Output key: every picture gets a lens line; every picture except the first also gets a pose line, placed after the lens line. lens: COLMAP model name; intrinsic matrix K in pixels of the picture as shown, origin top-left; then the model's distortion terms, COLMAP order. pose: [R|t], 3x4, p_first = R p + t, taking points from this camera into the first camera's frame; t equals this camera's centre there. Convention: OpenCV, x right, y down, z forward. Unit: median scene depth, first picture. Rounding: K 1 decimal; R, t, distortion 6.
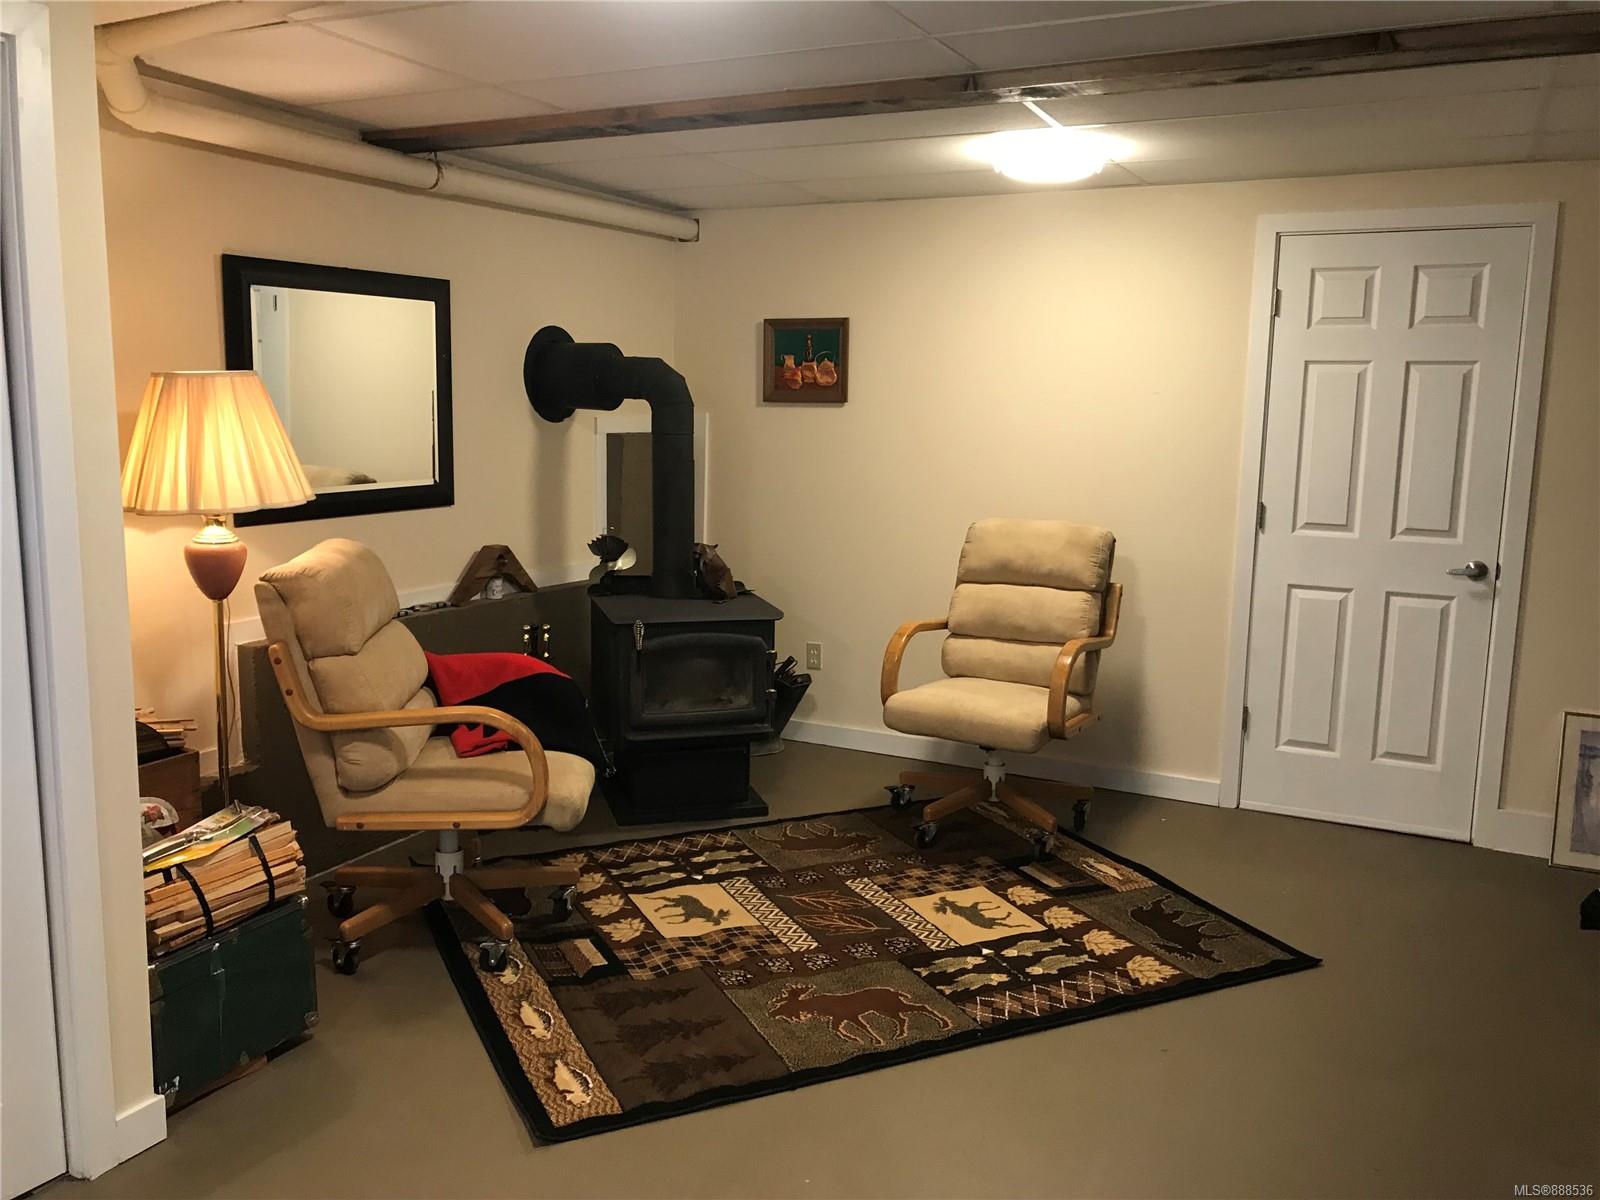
lens RADIAL K [[1348.8, 0, 800.0], [0, 1348.8, 600.0], [0, 0, 1]] dist [0.081050, -0.100606]
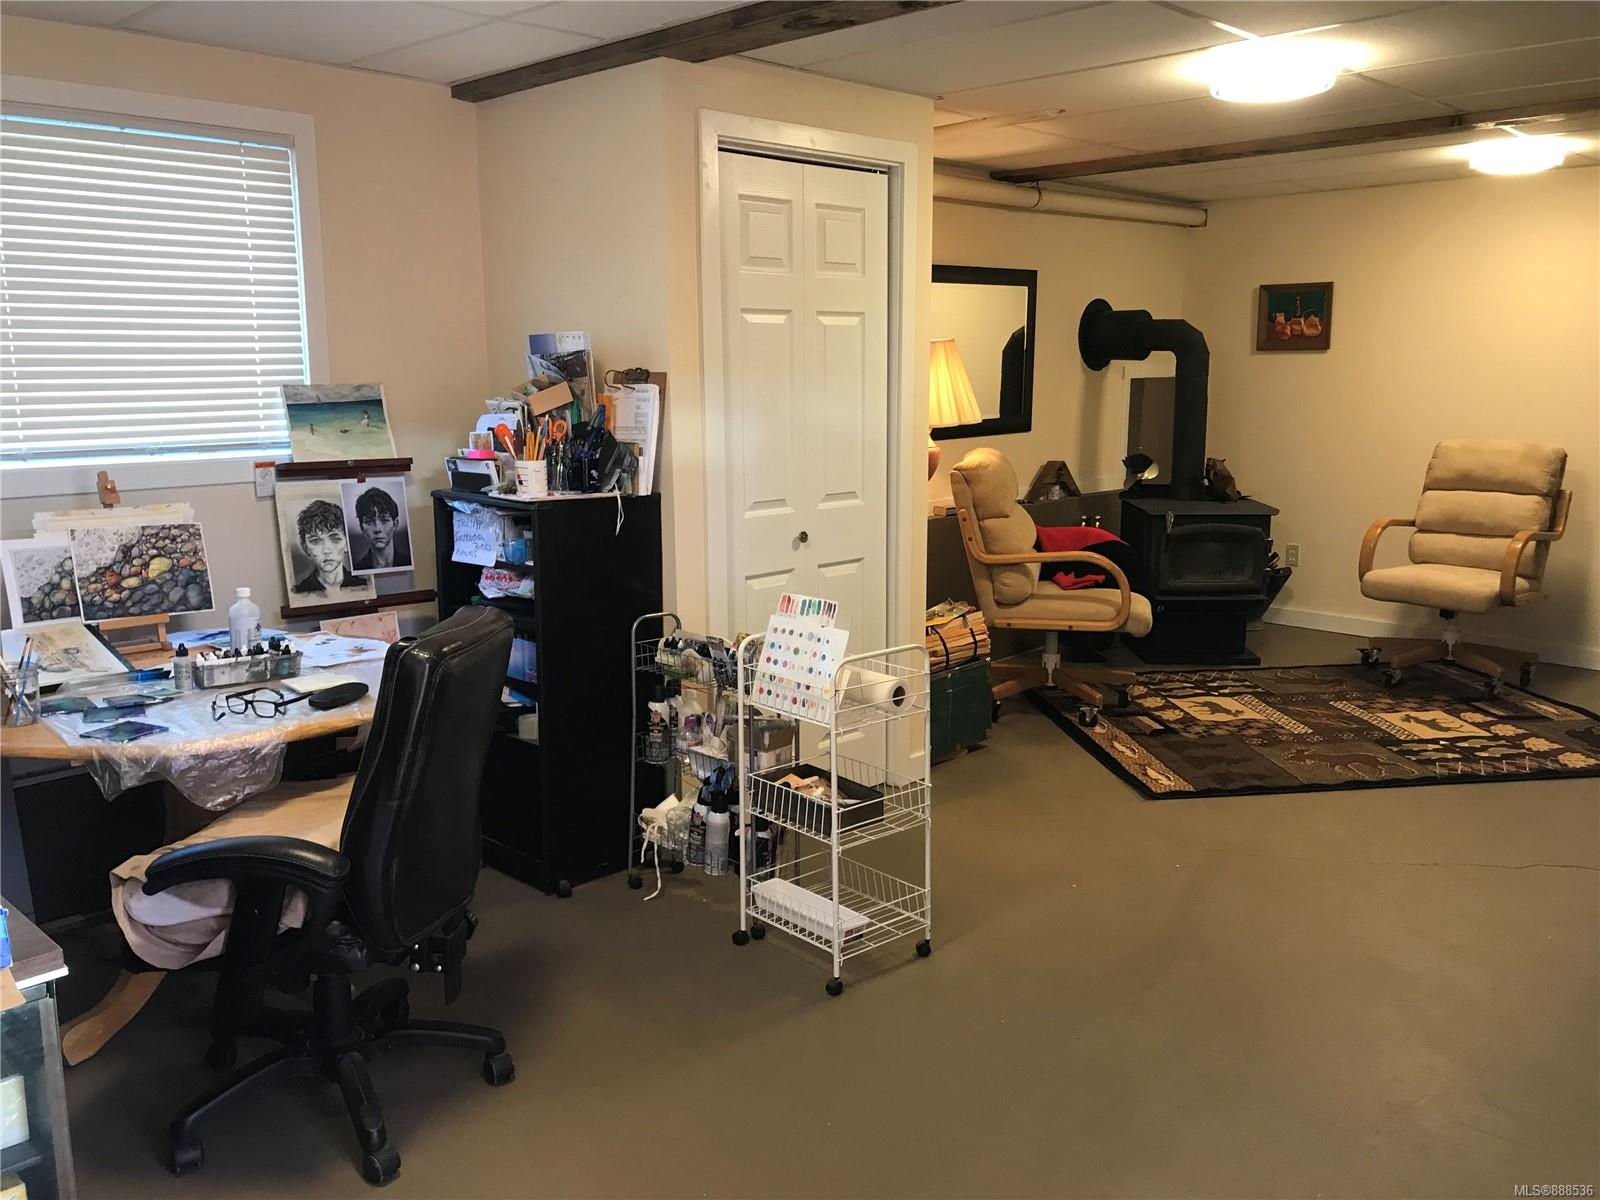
lens RADIAL K [[1305.9, 0, 792.3], [0, 1305.9, 591.7], [0, 0, 1]] dist [-0.028713, 0.056479]
pose [[0.949270, 0.029557, -0.313069, -0.074031], [-0.021194, 0.999323, 0.030084, 0.071718], [0.313747, -0.021923, 0.949254, -0.418151]]
